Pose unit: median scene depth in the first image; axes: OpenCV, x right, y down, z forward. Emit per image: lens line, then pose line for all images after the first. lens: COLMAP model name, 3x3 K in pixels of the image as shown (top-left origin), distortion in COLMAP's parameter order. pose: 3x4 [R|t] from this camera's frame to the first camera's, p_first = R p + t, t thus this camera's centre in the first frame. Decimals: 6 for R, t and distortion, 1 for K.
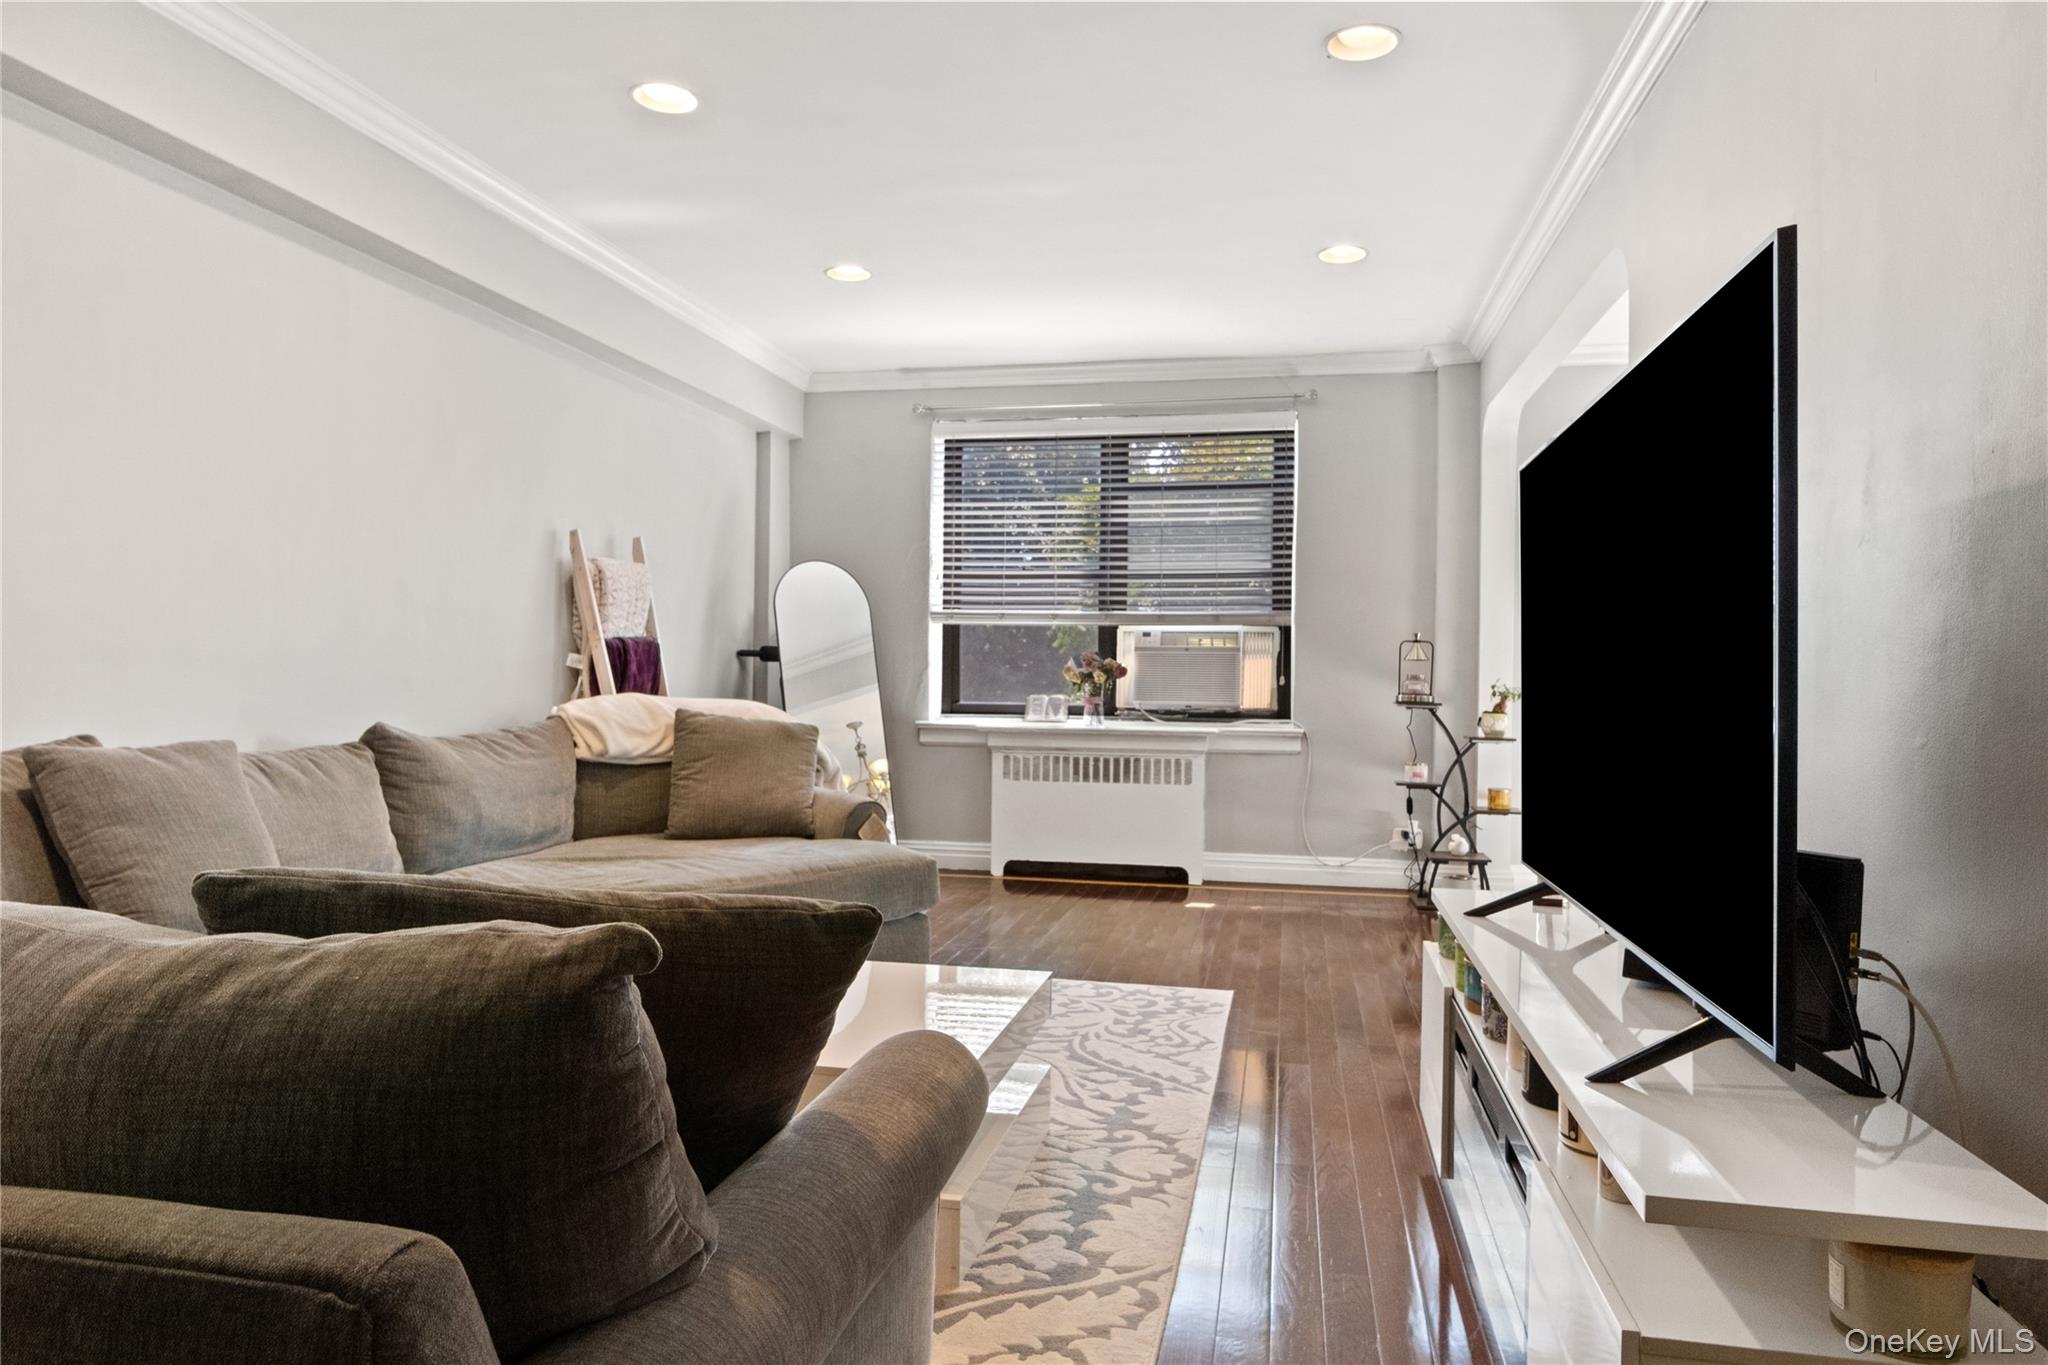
lens RADIAL K [[1310.4, 0, 1028.7], [0, 1310.4, 681.2], [0, 0, 1]] dist [-0.005519, -0.000134]
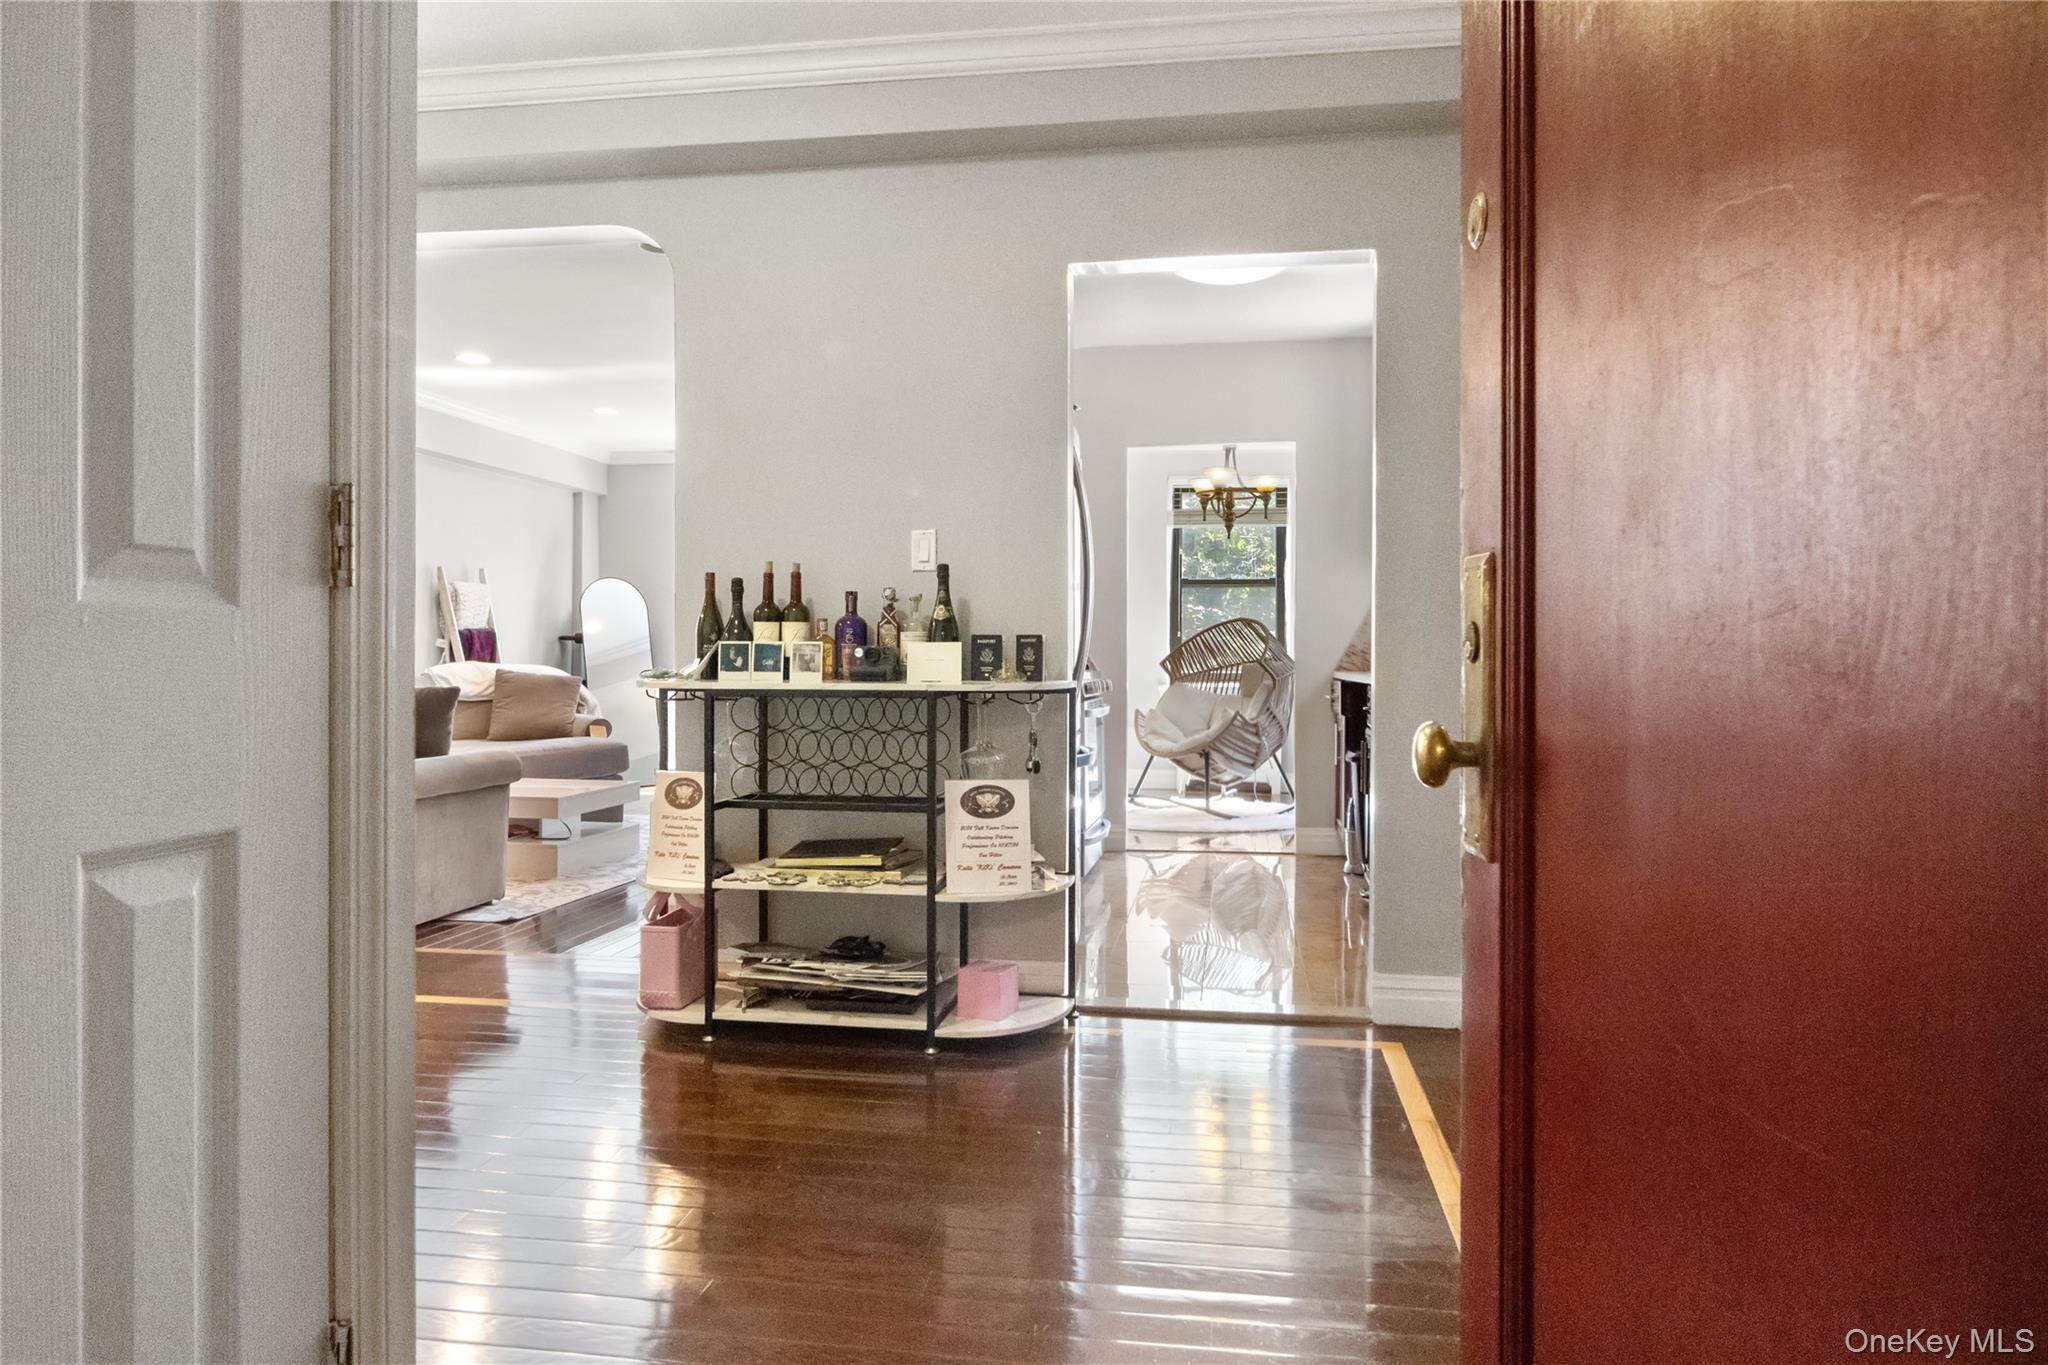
lens RADIAL K [[1310.4, 0, 1022.4], [0, 1310.4, 674.2], [0, 0, 1]] dist [-0.005519, -0.000134]
pose [[0.999618, -0.005160, 0.027145, 0.358476], [0.004954, 0.999959, 0.007643, 0.016046], [-0.027184, -0.007506, 0.999602, -0.715048]]
